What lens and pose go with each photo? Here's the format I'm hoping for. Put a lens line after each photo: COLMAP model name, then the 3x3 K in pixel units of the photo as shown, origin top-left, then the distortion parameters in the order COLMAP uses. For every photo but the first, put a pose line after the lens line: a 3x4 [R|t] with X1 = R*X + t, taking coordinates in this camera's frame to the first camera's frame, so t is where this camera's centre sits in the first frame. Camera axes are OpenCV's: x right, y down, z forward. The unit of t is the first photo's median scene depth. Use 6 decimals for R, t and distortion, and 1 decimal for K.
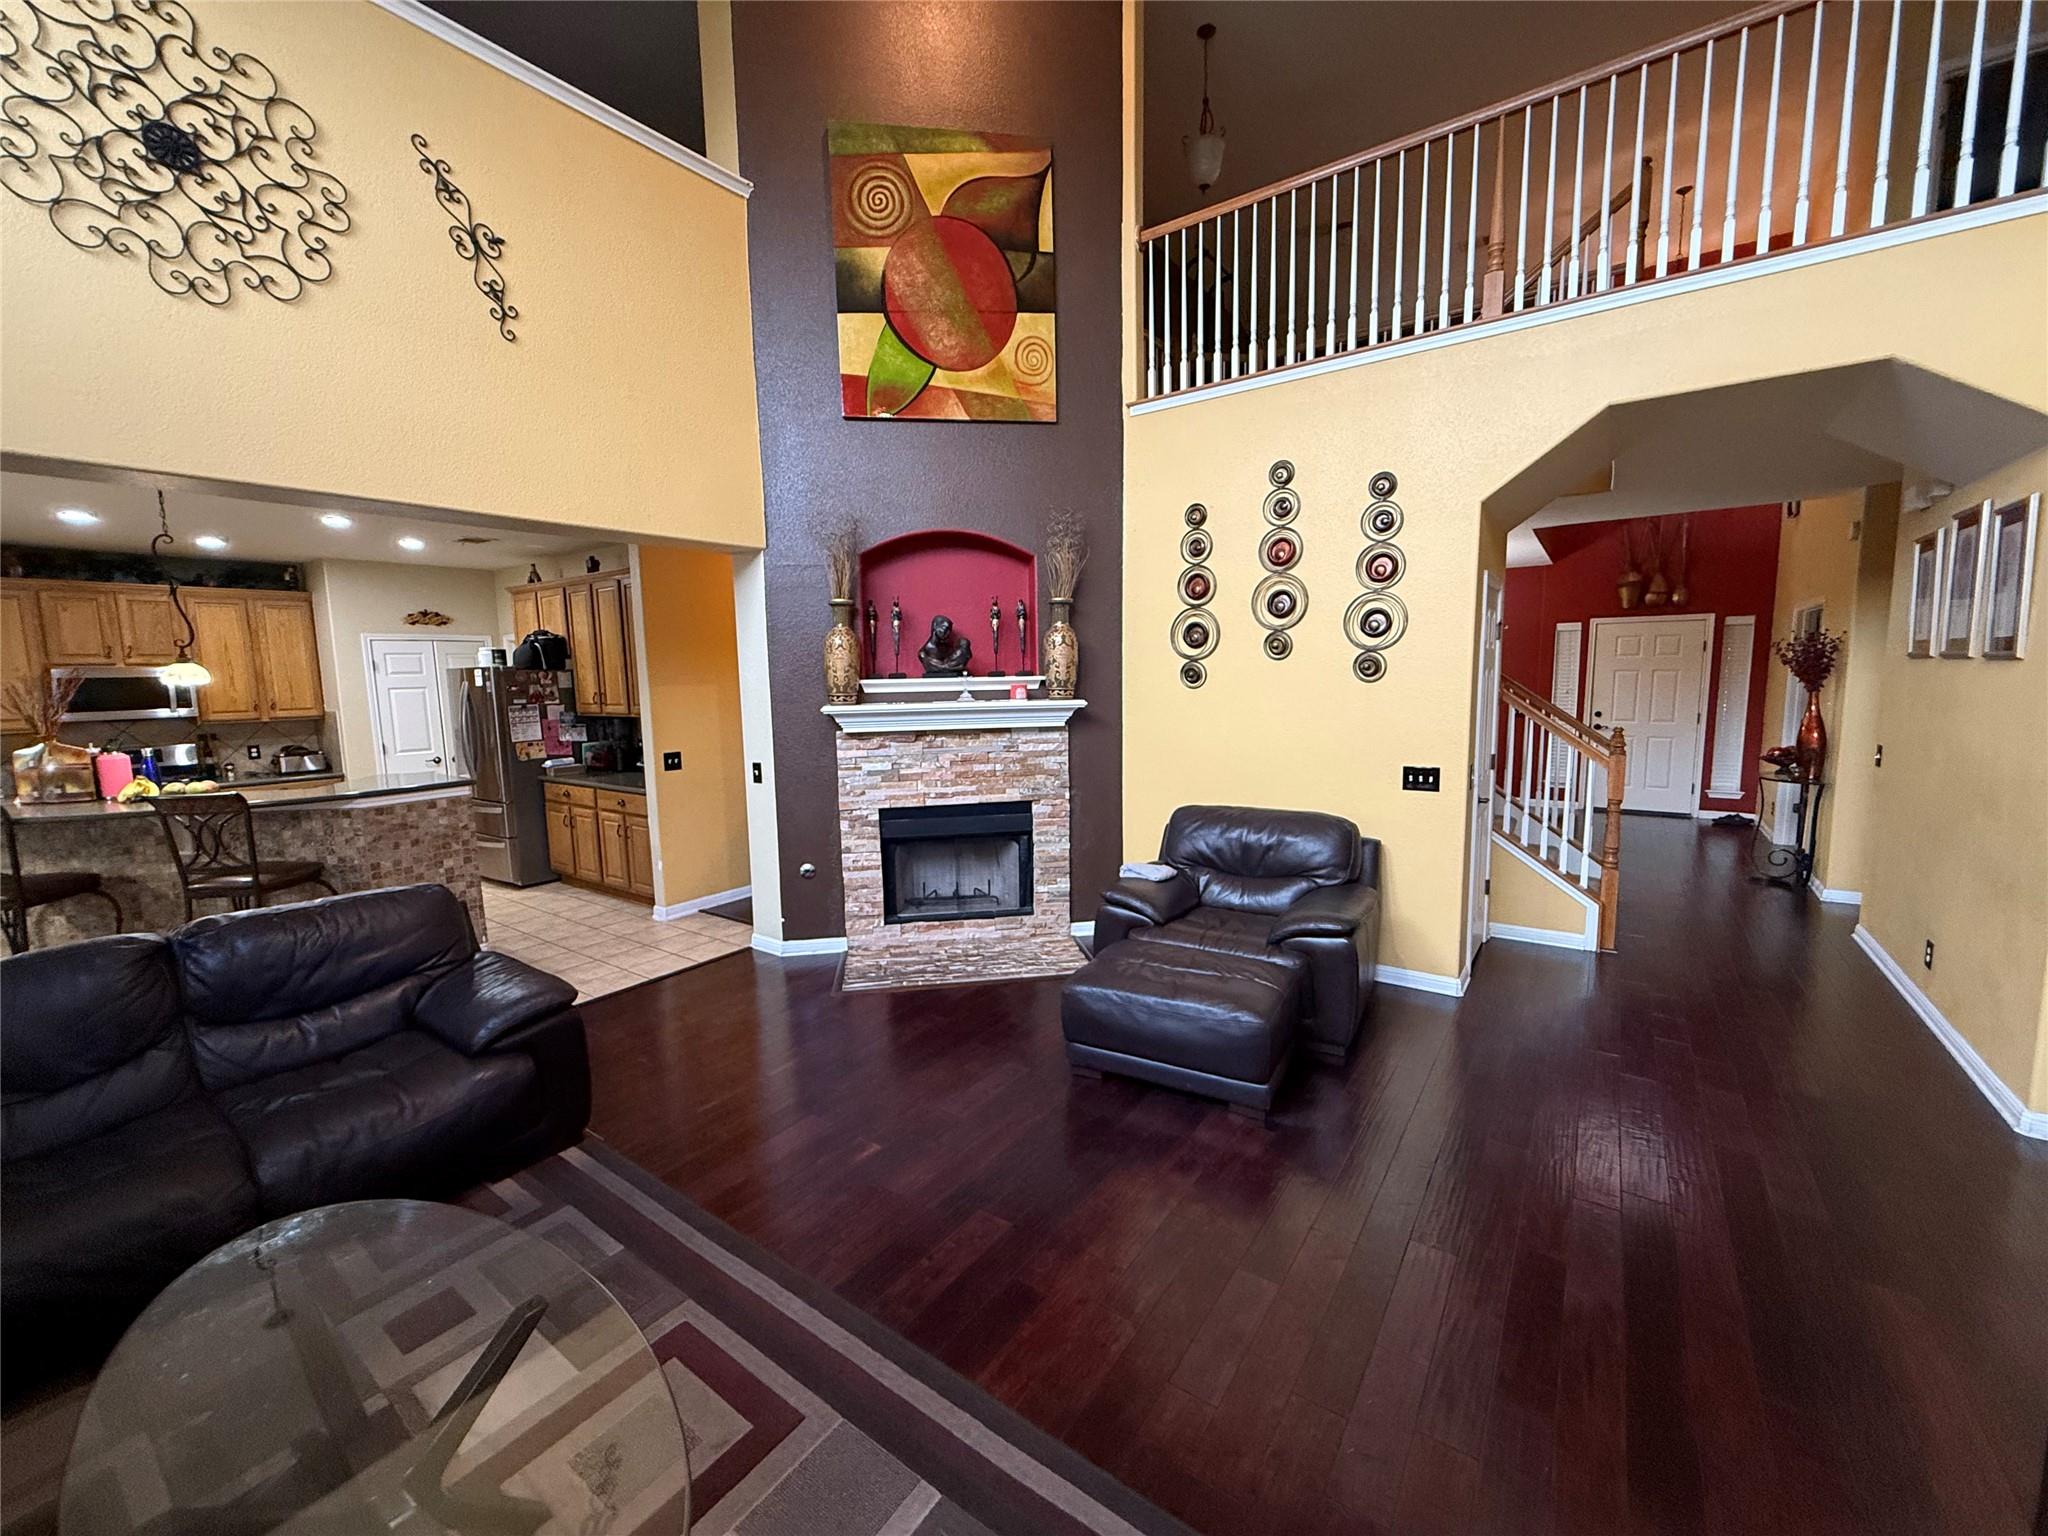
lens RADIAL K [[818.3, 0, 1016.8], [0, 818.3, 765.1], [0, 0, 1]] dist [0.002285, -0.000501]
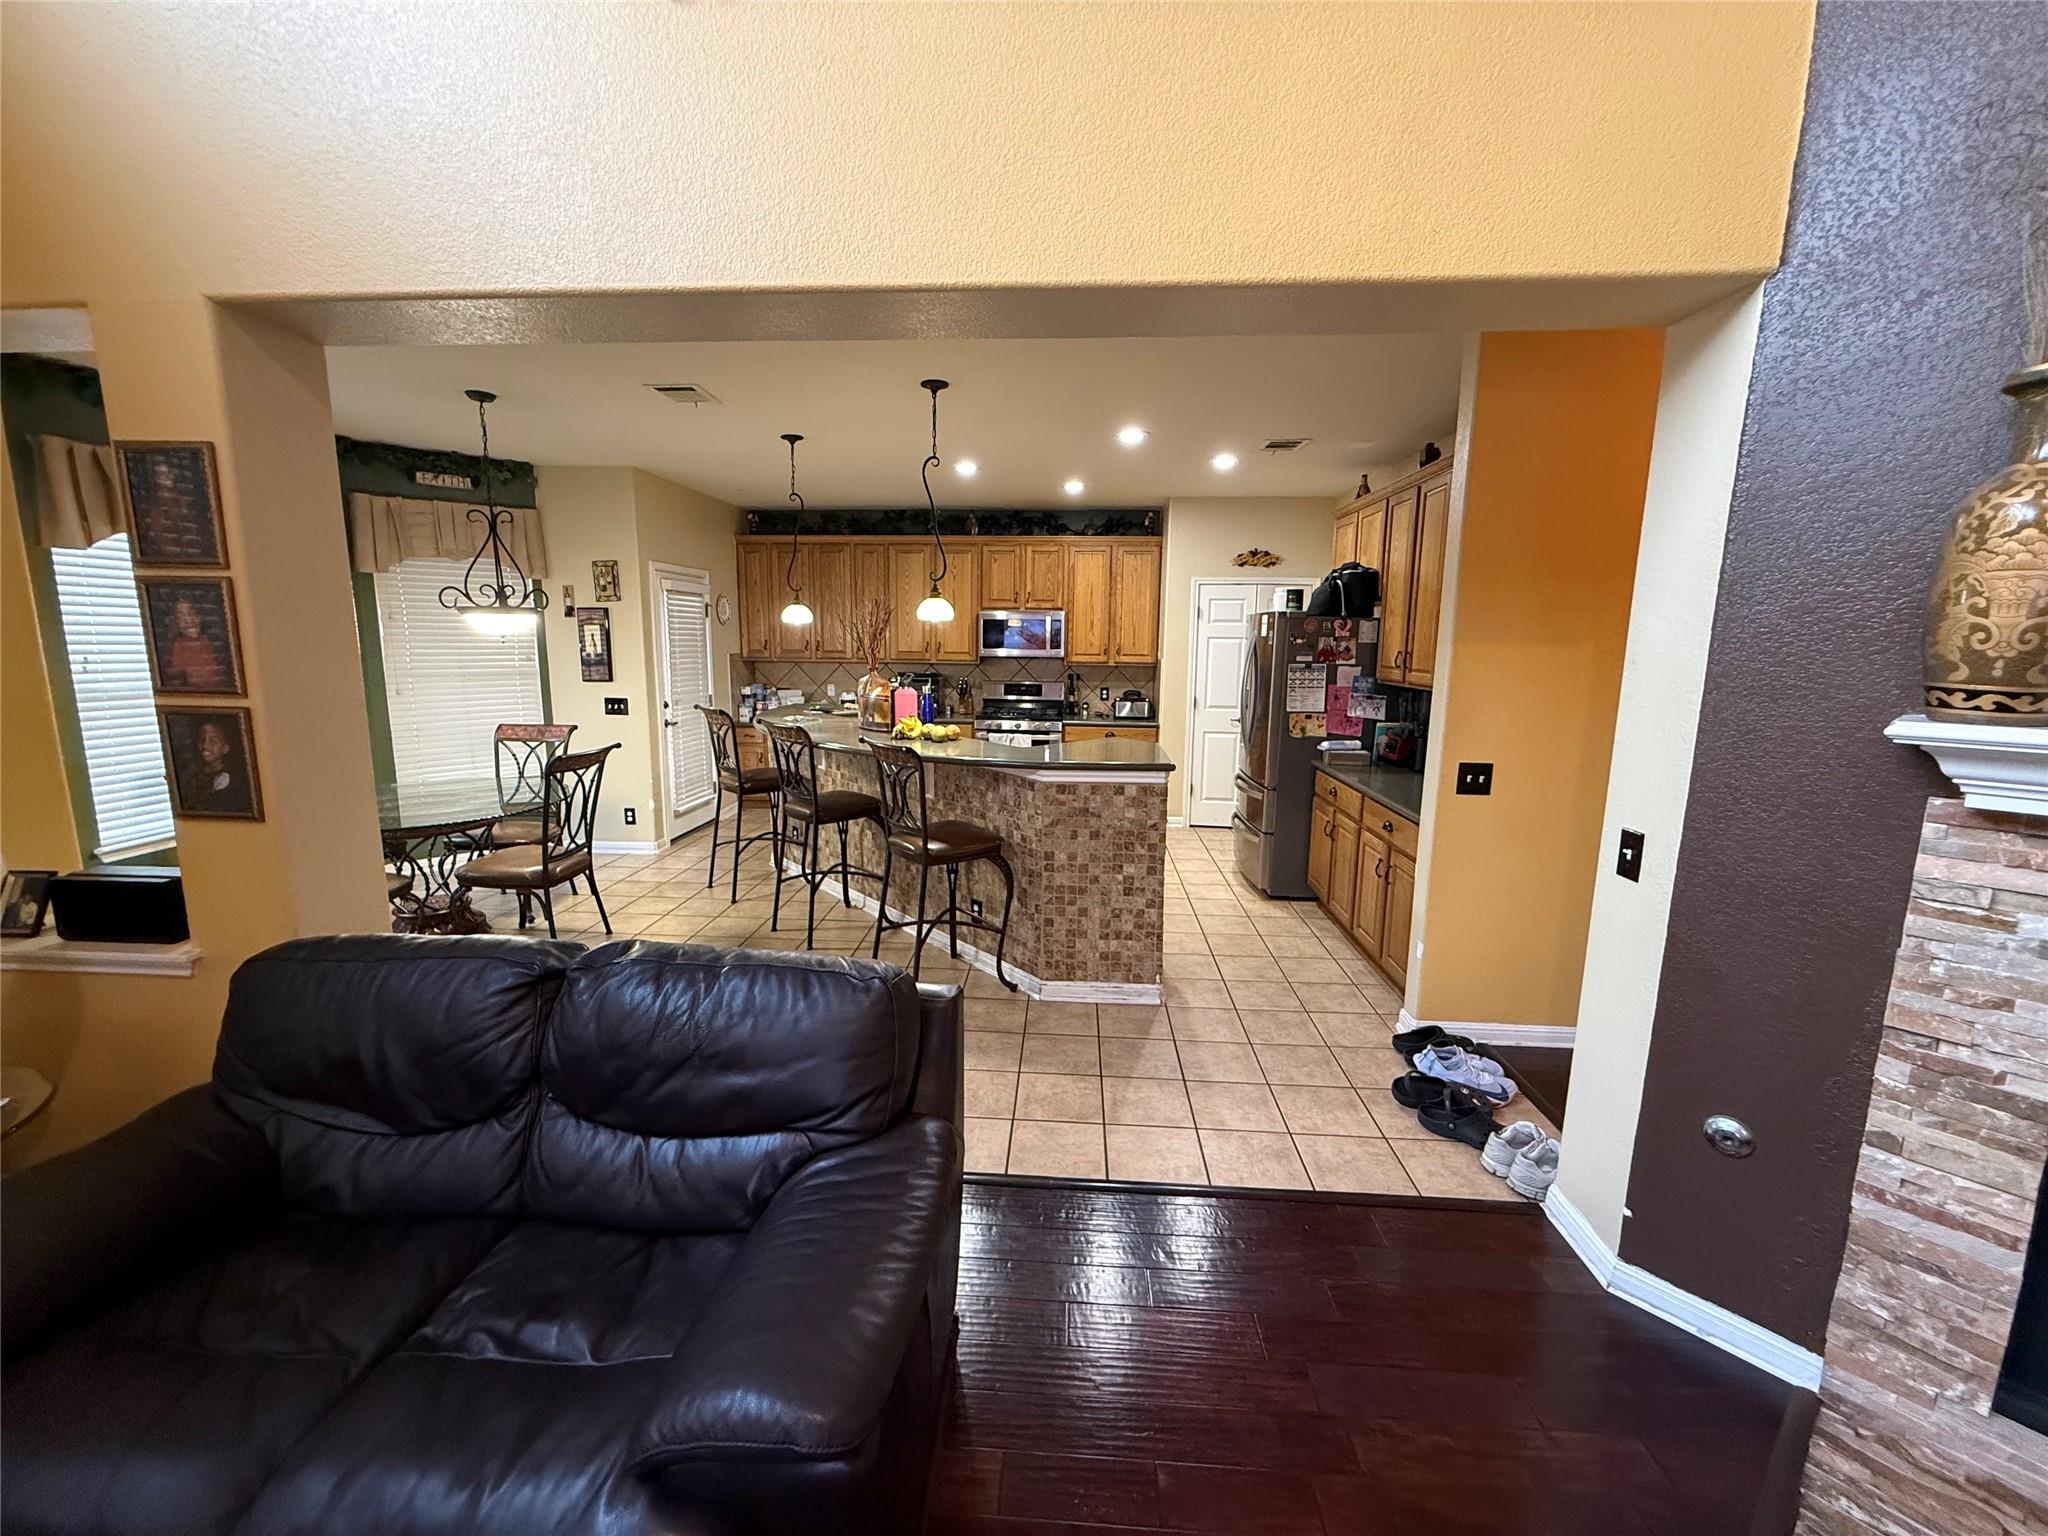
lens RADIAL K [[818.3, 0, 1019.6], [0, 818.3, 767.9], [0, 0, 1]] dist [0.002285, -0.000501]
pose [[0.530398, 0.162721, -0.831986, -0.145486], [-0.120431, 0.985915, 0.116051, -0.048131], [0.839151, 0.038644, 0.542524, 0.525185]]
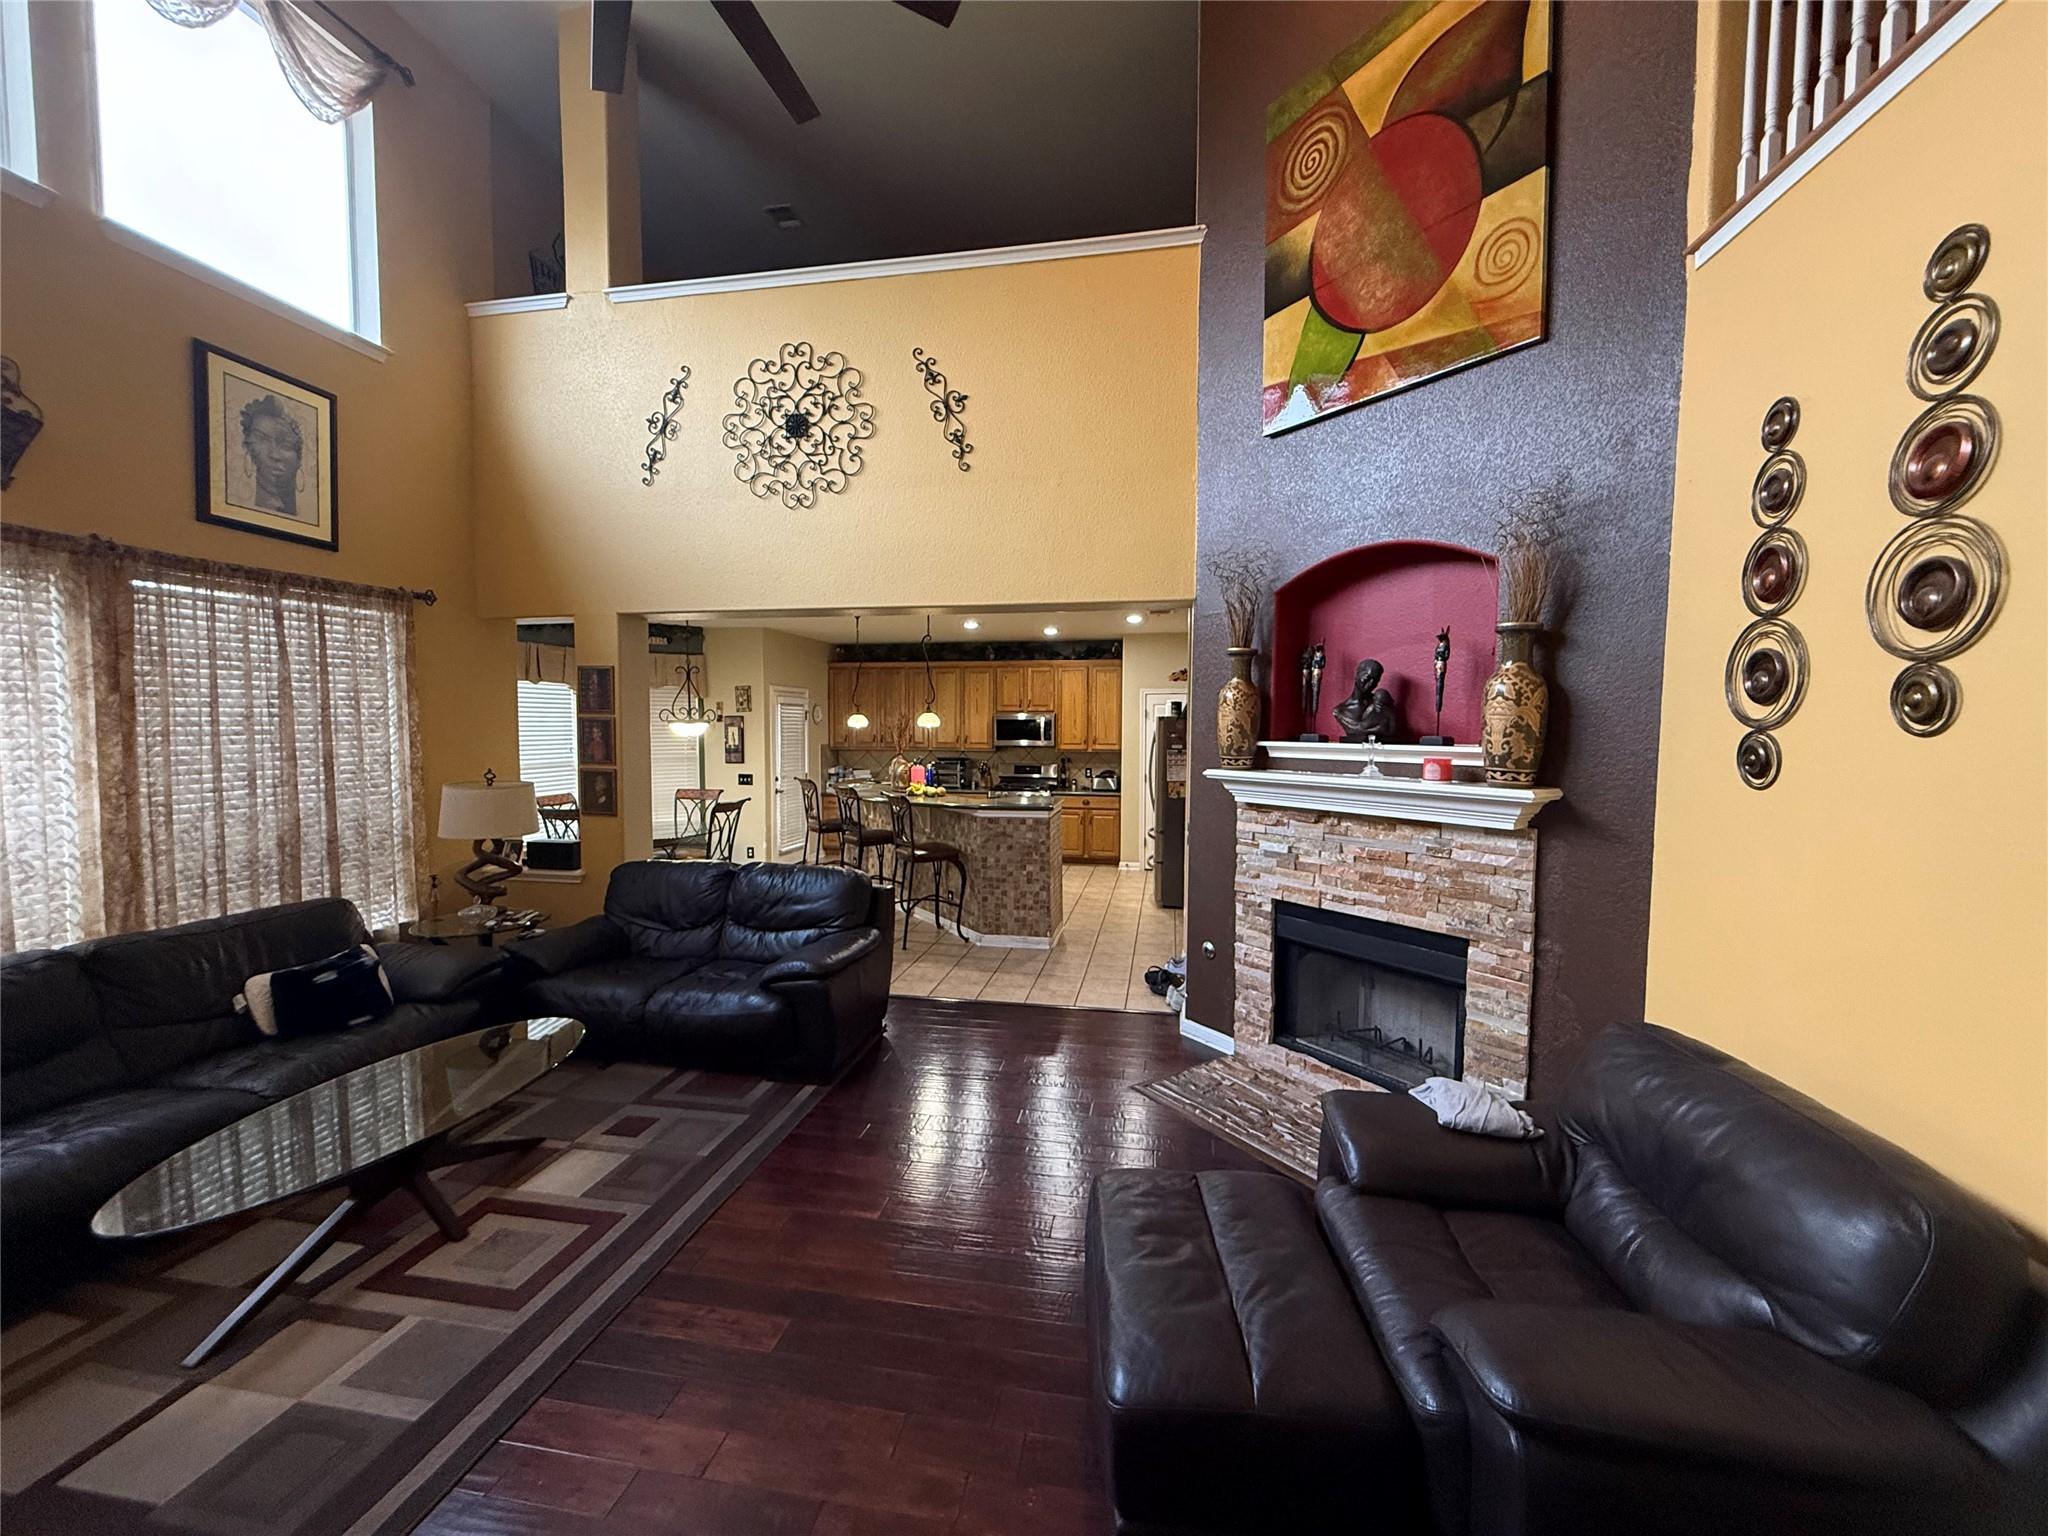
lens RADIAL K [[818.3, 0, 1020.7], [0, 818.3, 764.8], [0, 0, 1]] dist [0.002285, -0.000501]
pose [[0.430127, 0.068893, -0.900136, 0.468237], [-0.116706, 0.992960, 0.020229, -0.069229], [0.895193, 0.096351, 0.435140, 0.423131]]
